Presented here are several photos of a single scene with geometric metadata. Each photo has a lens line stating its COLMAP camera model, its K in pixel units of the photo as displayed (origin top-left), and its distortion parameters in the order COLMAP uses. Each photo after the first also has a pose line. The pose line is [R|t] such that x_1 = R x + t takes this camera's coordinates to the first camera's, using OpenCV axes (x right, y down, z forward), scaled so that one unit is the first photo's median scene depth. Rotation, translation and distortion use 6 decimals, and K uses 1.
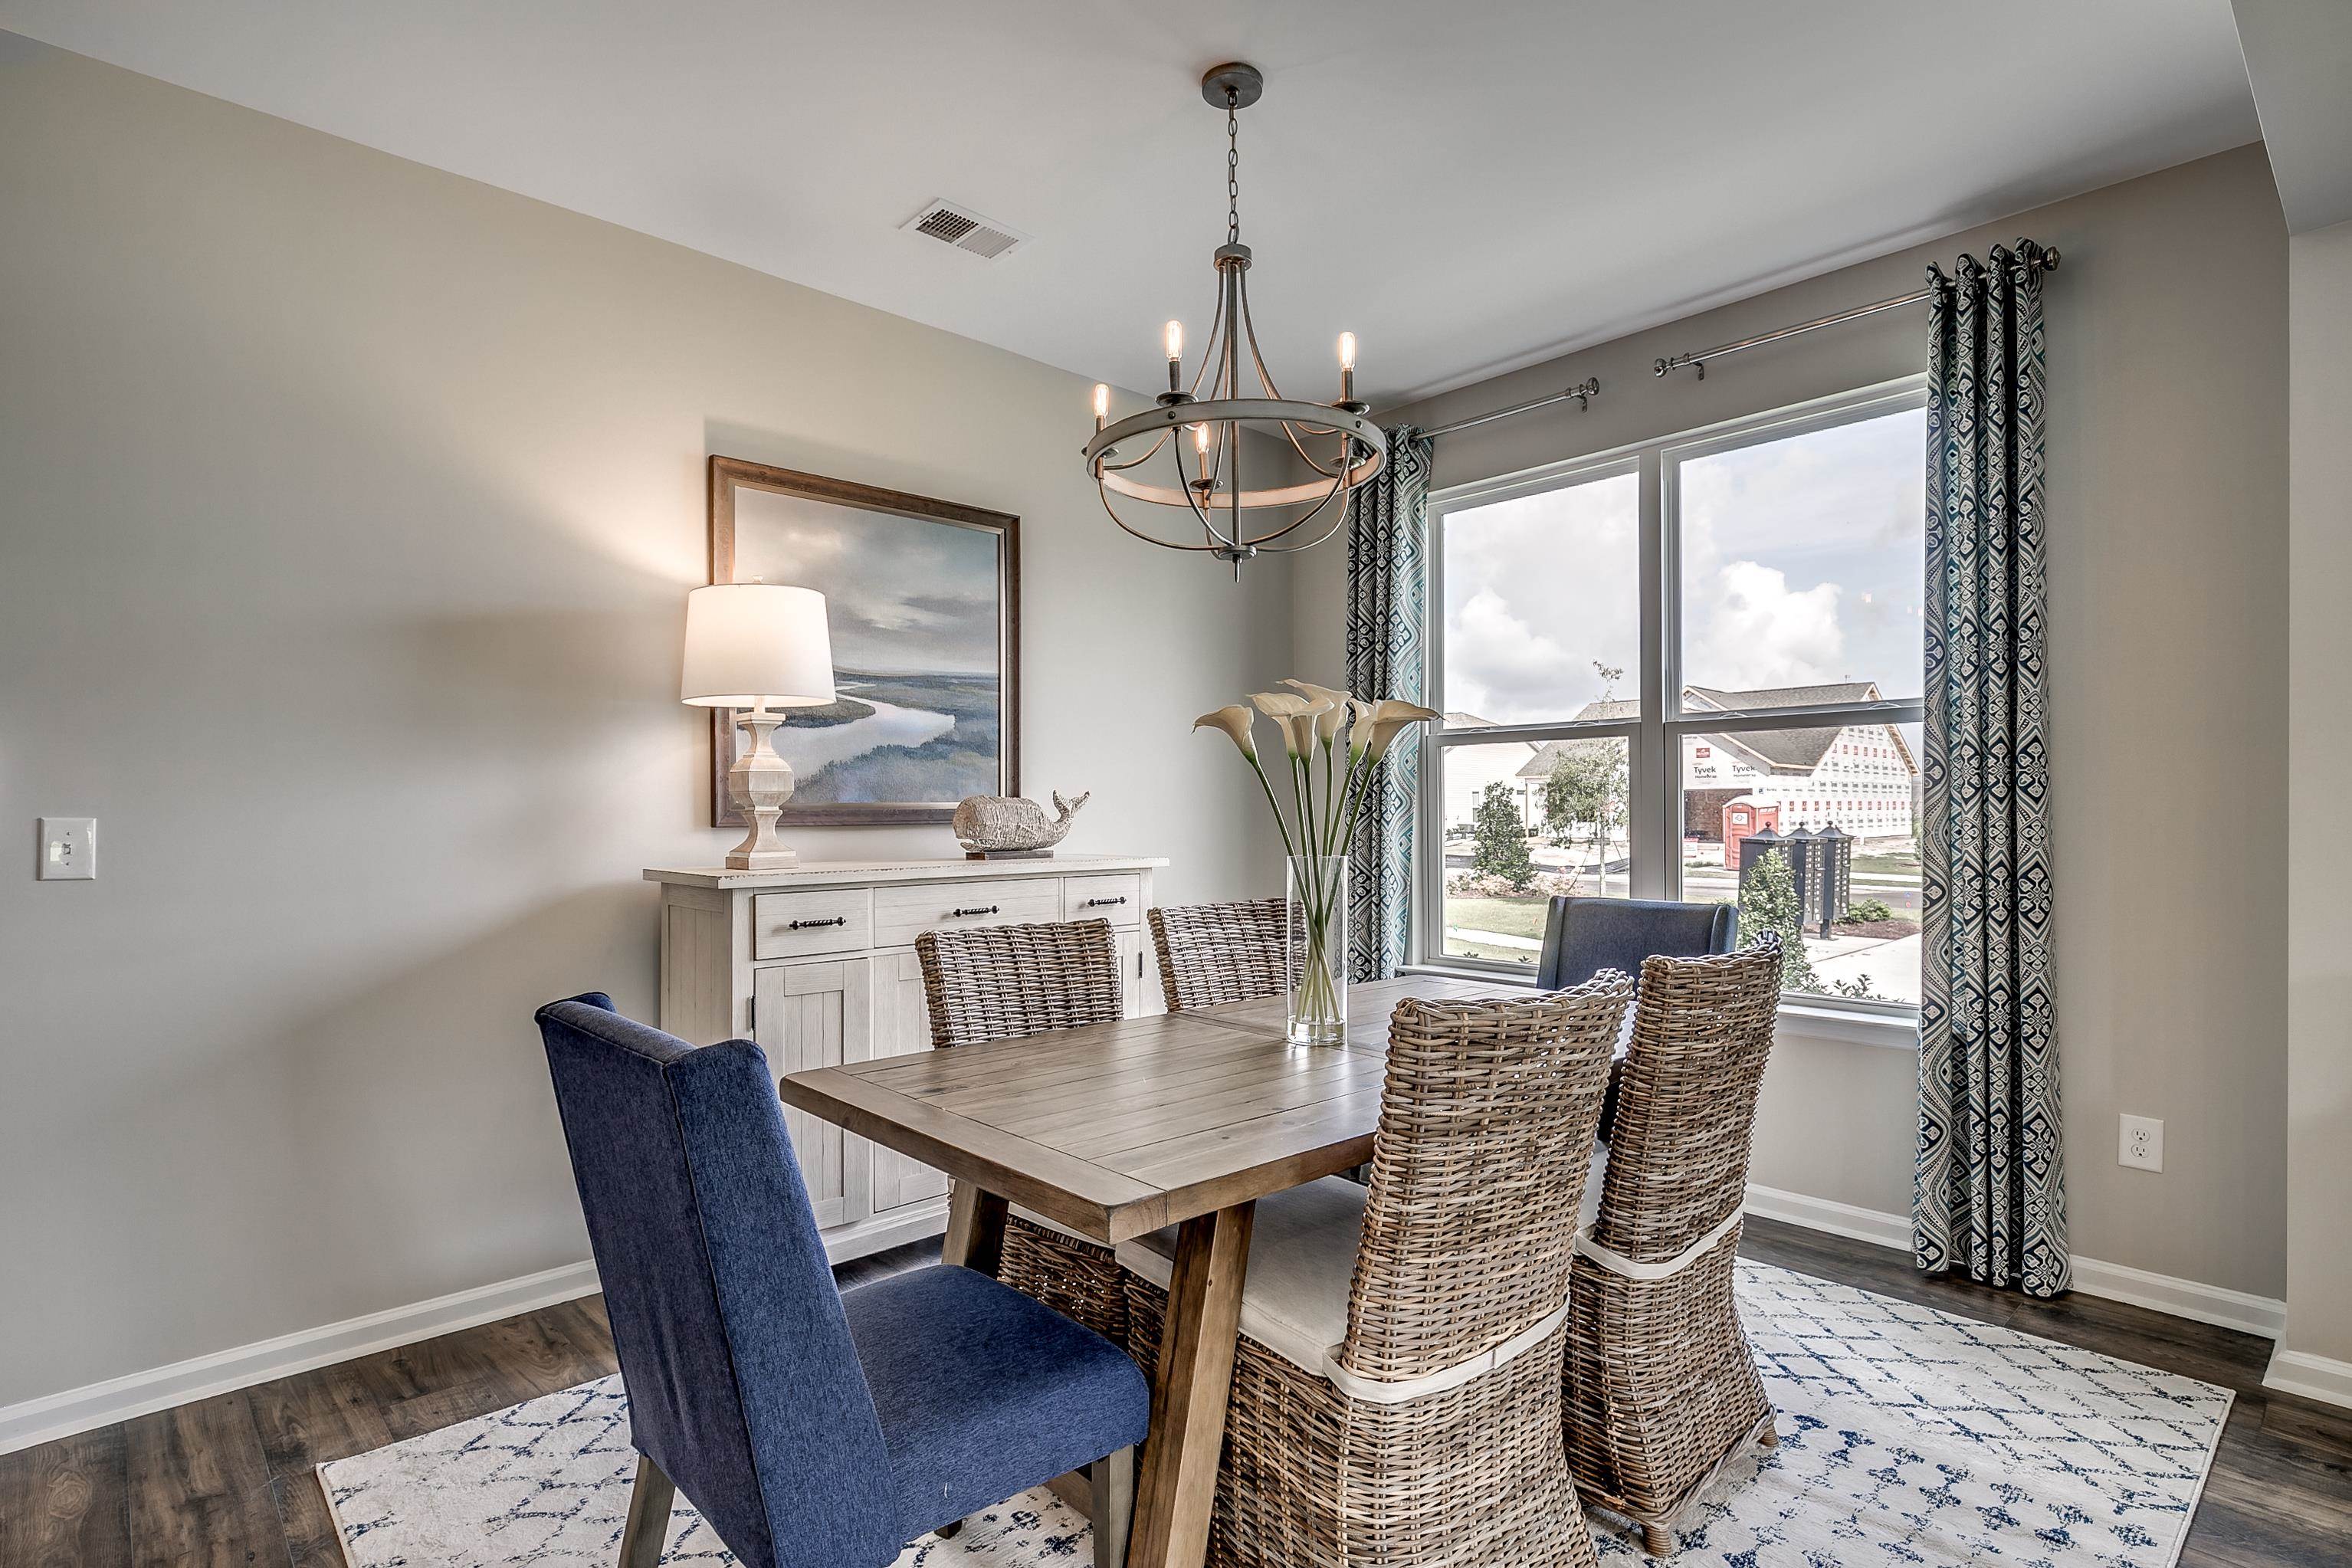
lens RADIAL K [[1151.0, 0, 1175.1], [0, 1151.0, 813.1], [0, 0, 1]] dist [-0.003078, 0.000477]
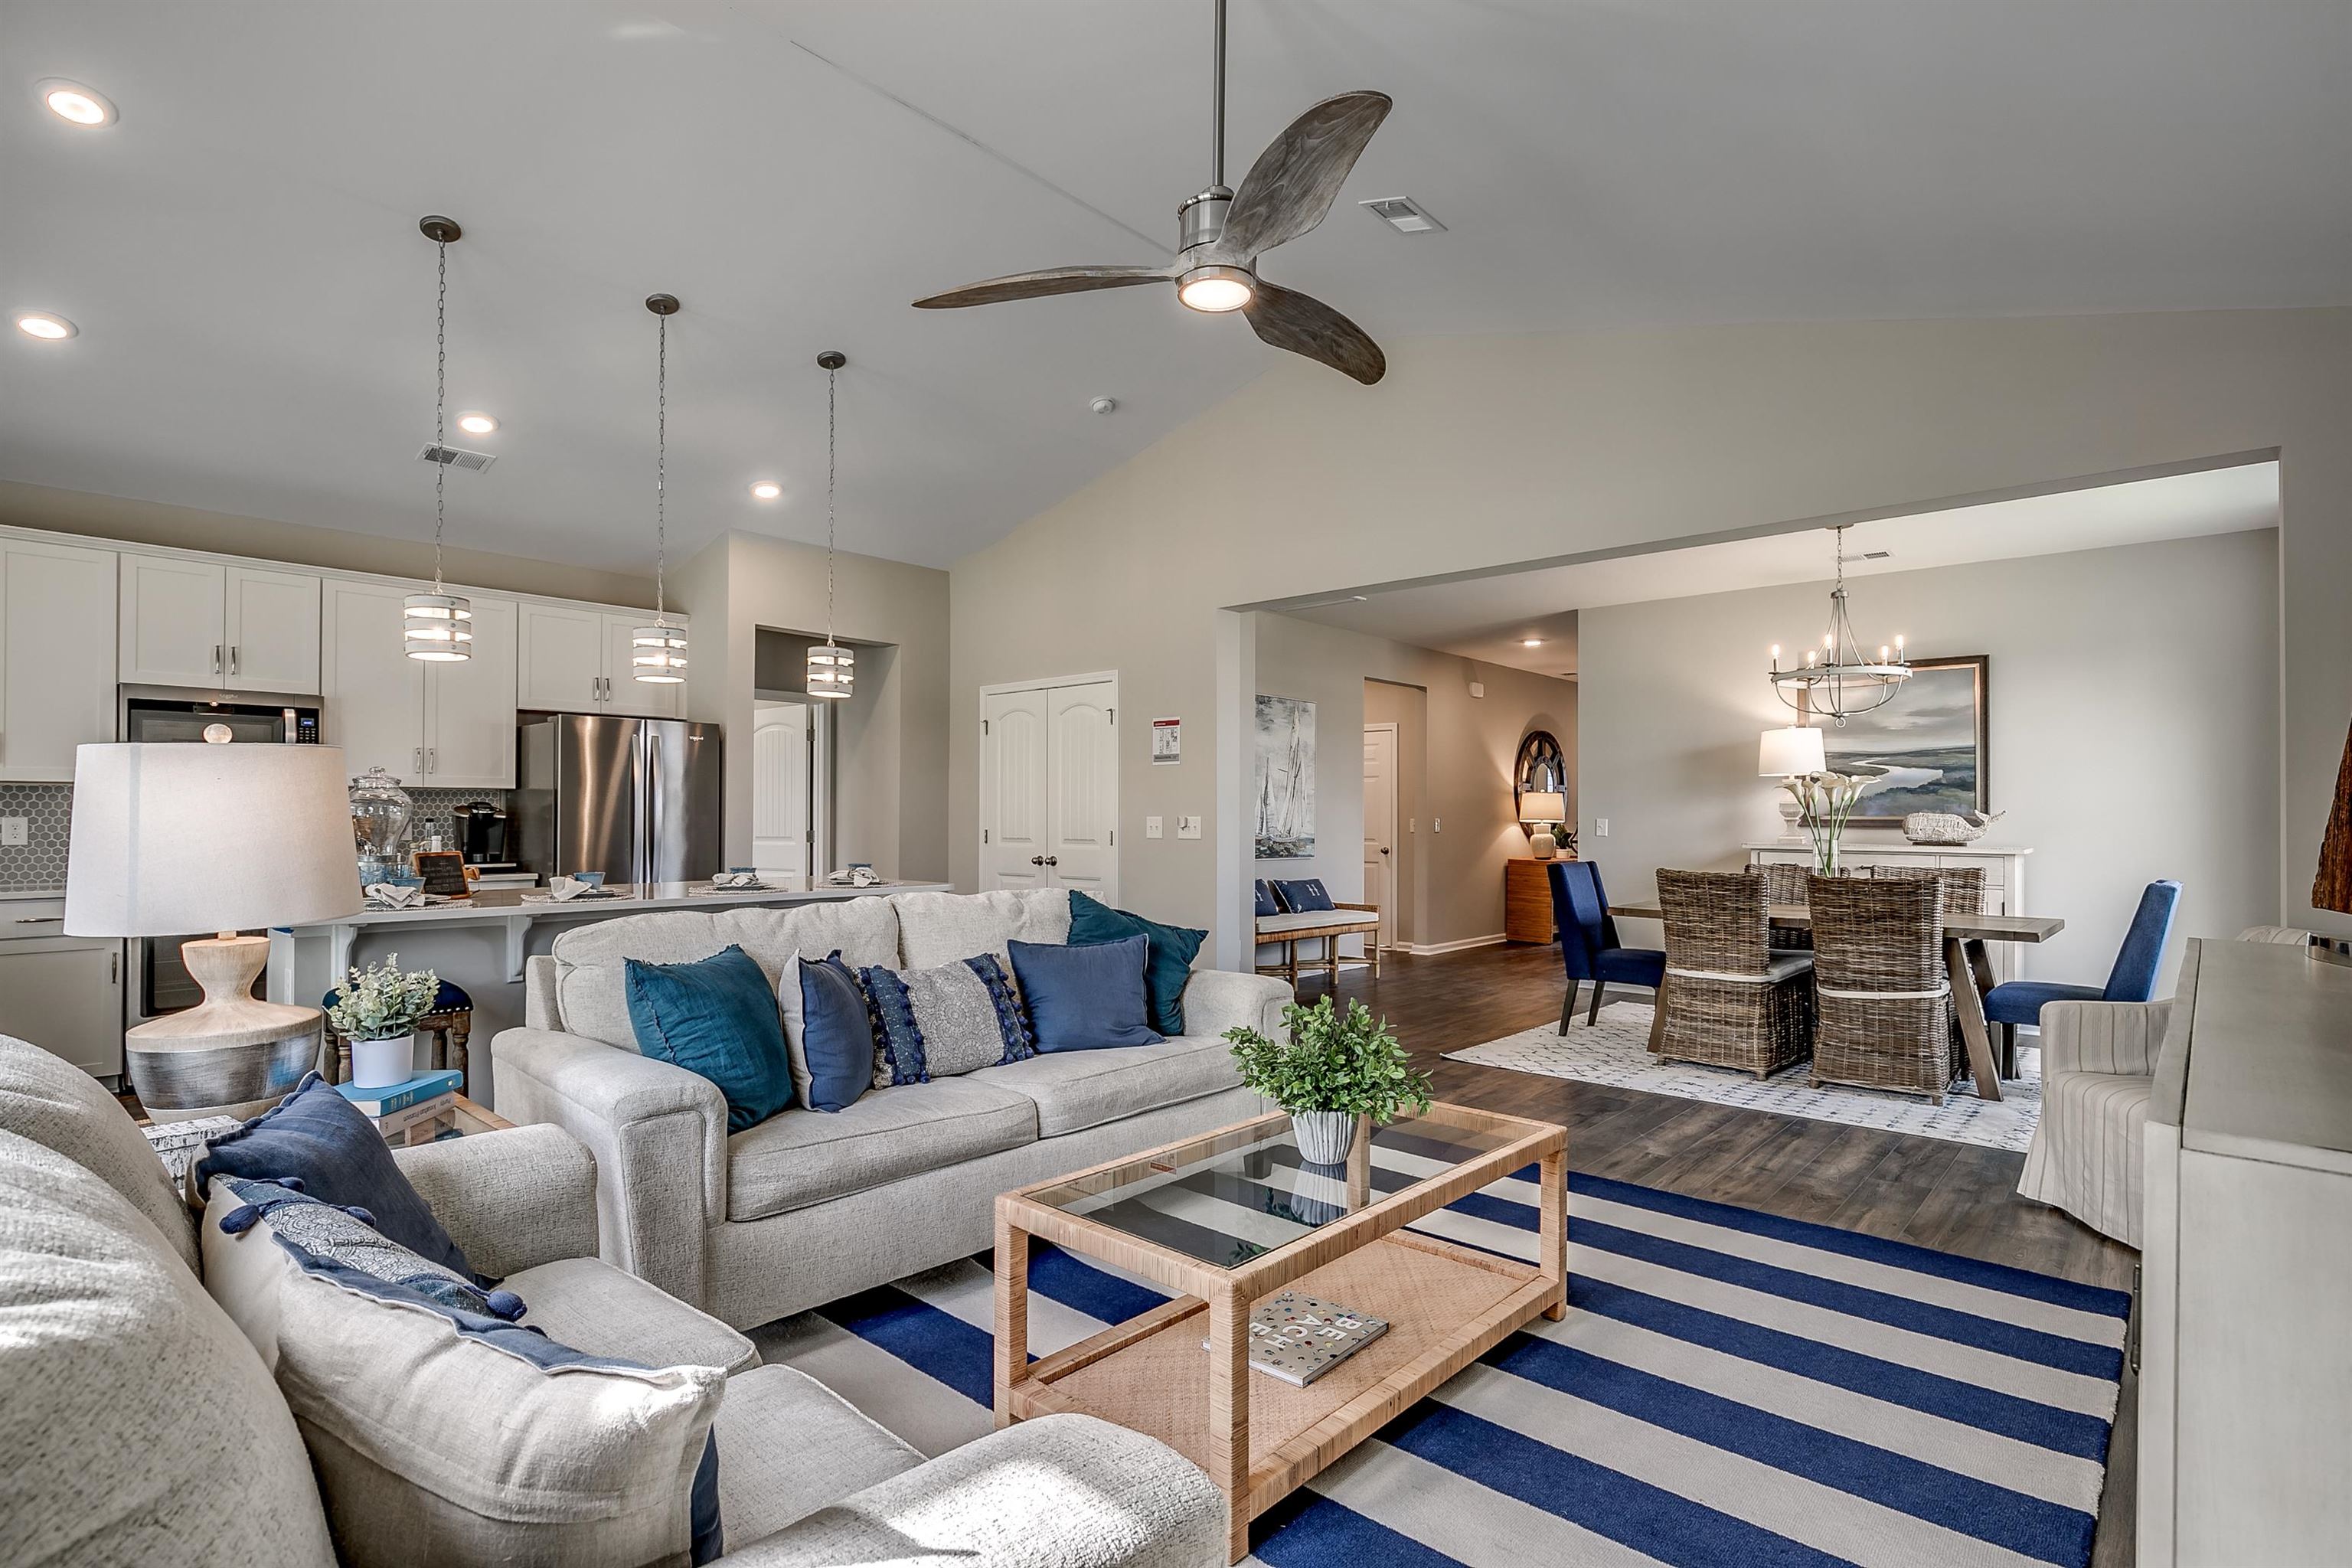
lens RADIAL K [[1113.8, 0, 1186.5], [0, 1113.8, 814.2], [0, 0, 1]] dist [0.014409, 0.000192]
pose [[0.095875, 0.002626, -0.995390, 1.530043], [-0.009239, 0.999956, 0.001749, -0.004335], [0.995351, 0.009028, 0.095895, -0.405541]]
